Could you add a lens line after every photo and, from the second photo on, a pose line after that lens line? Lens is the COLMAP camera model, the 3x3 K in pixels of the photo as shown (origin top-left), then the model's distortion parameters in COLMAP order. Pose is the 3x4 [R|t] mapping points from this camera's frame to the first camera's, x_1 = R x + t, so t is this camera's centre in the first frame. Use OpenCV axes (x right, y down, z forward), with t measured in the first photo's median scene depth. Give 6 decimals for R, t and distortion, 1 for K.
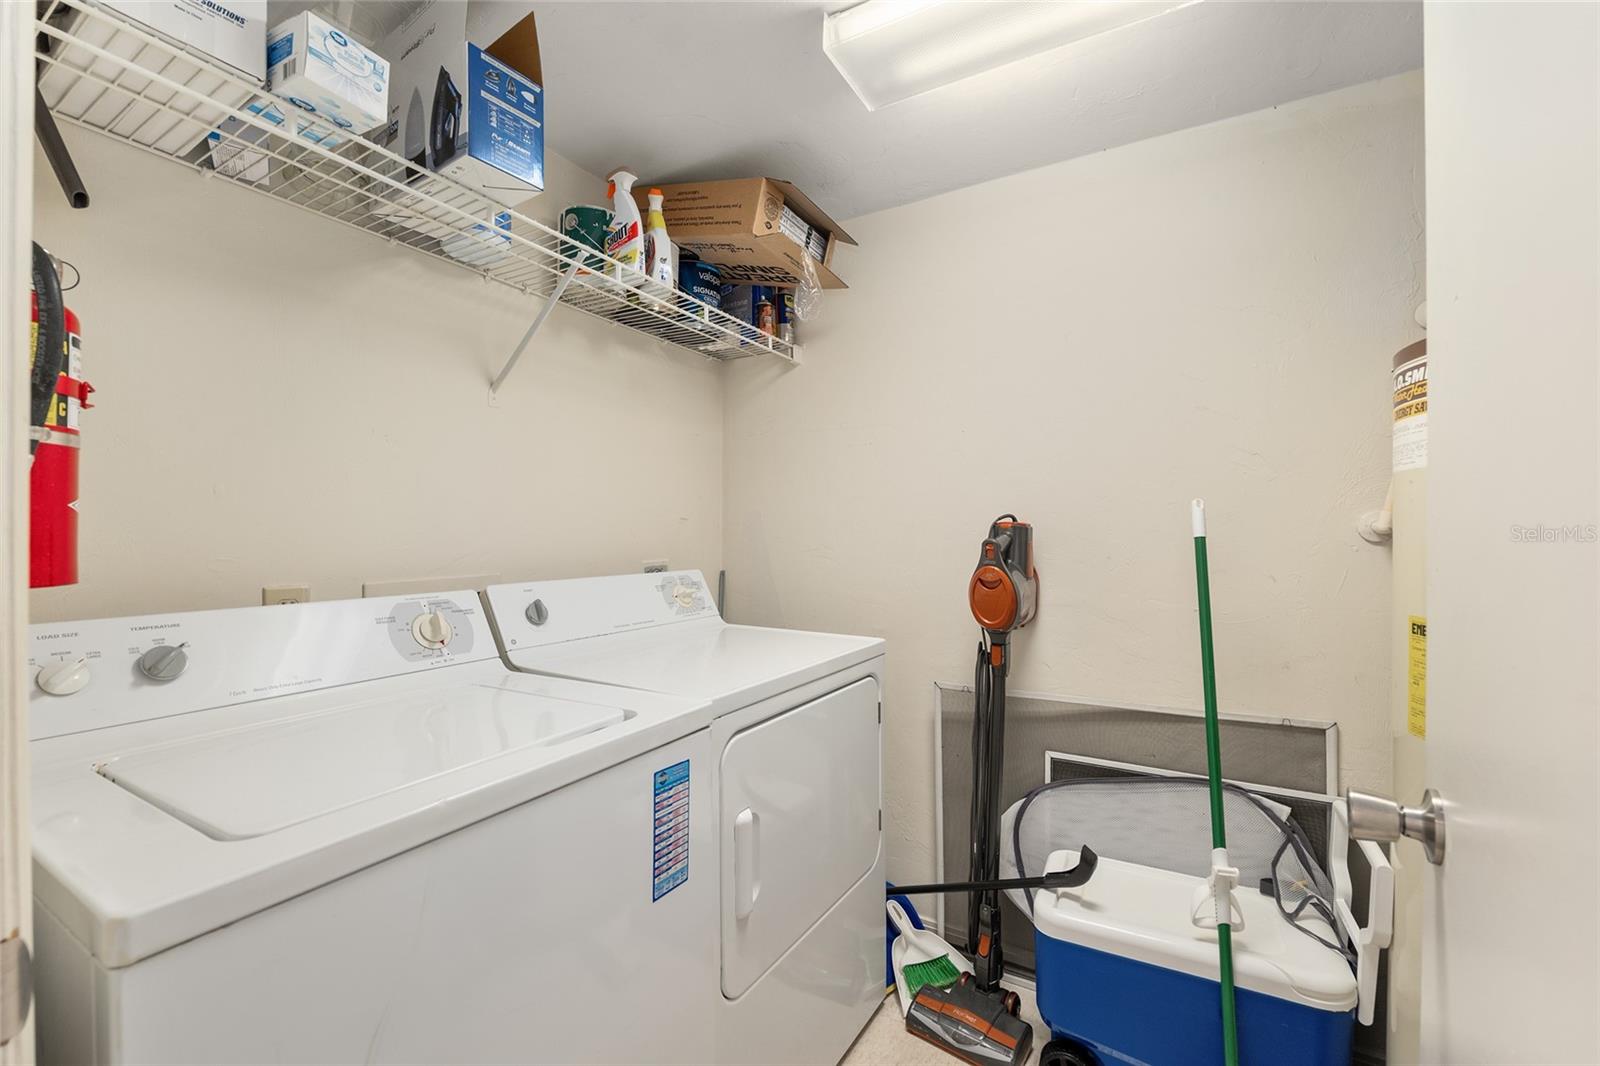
lens RADIAL K [[673.7, 0, 804.1], [0, 673.7, 534.9], [0, 0, 1]] dist [-0.011053, 0.001153]
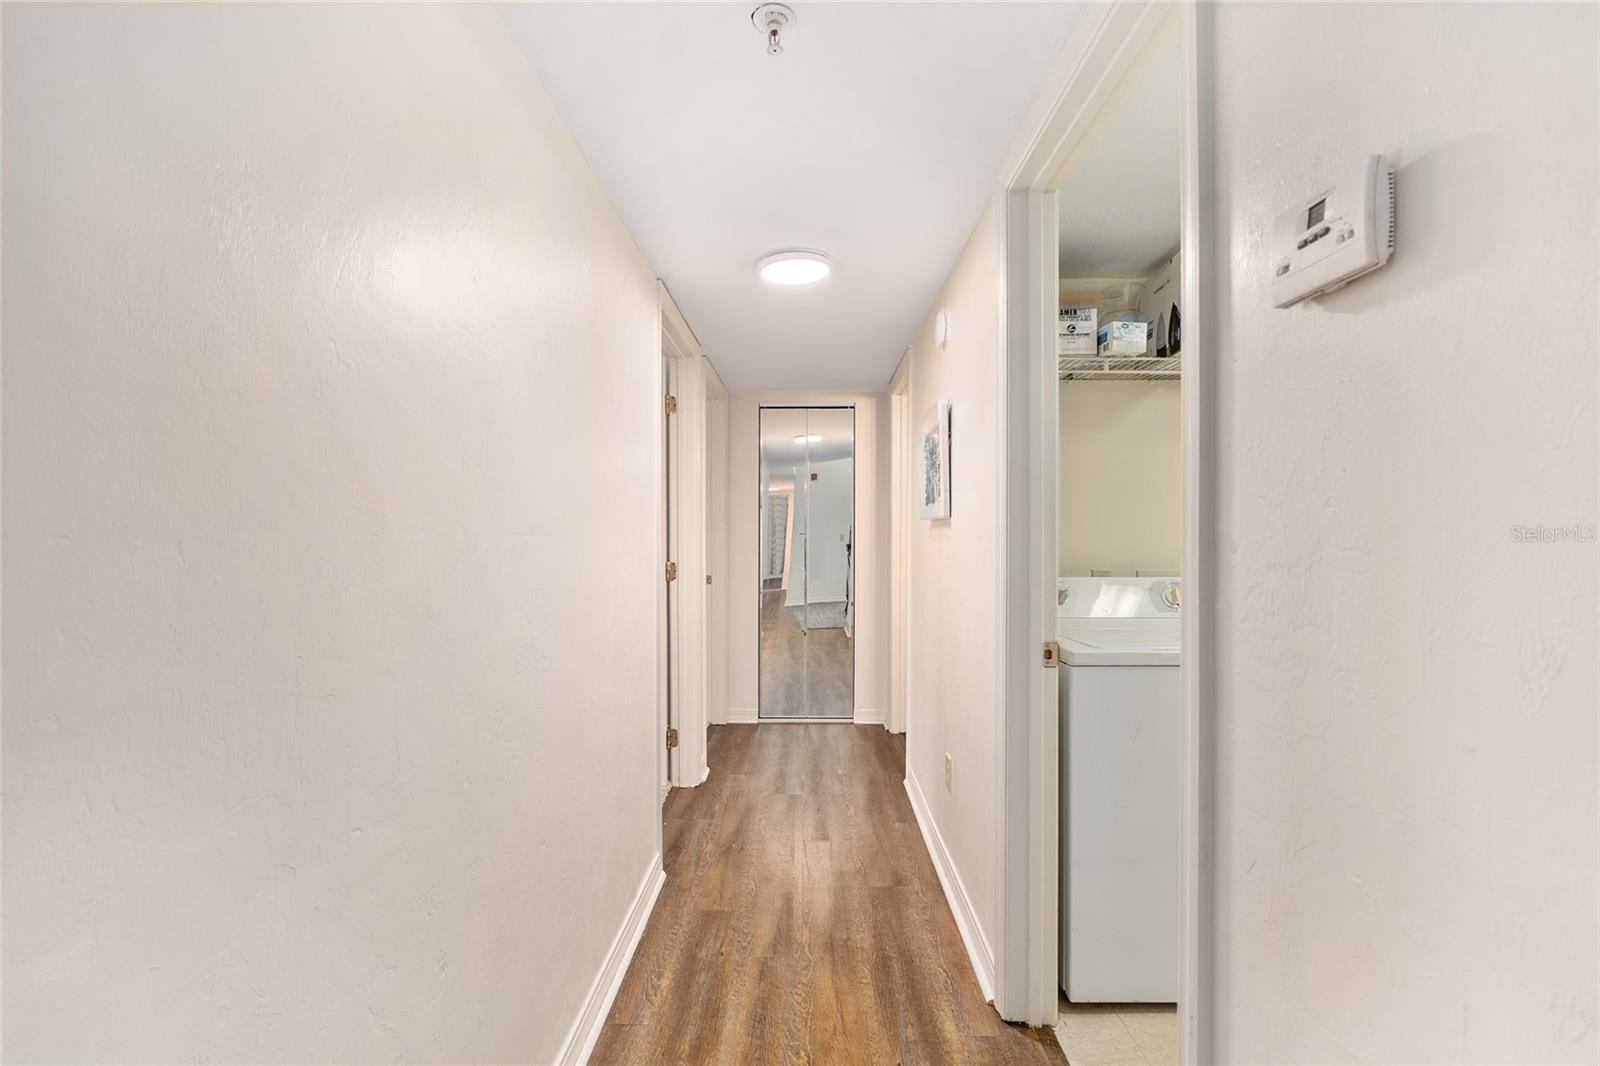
lens RADIAL K [[702.0, 0, 801.3], [0, 702.0, 528.3], [0, 0, 1]] dist [-0.005145, -0.000831]
pose [[0.515410, 0.005573, -0.856926, 0.631731], [0.002516, 0.999965, 0.008017, -0.070303], [0.856940, -0.006288, 0.515377, -0.953004]]
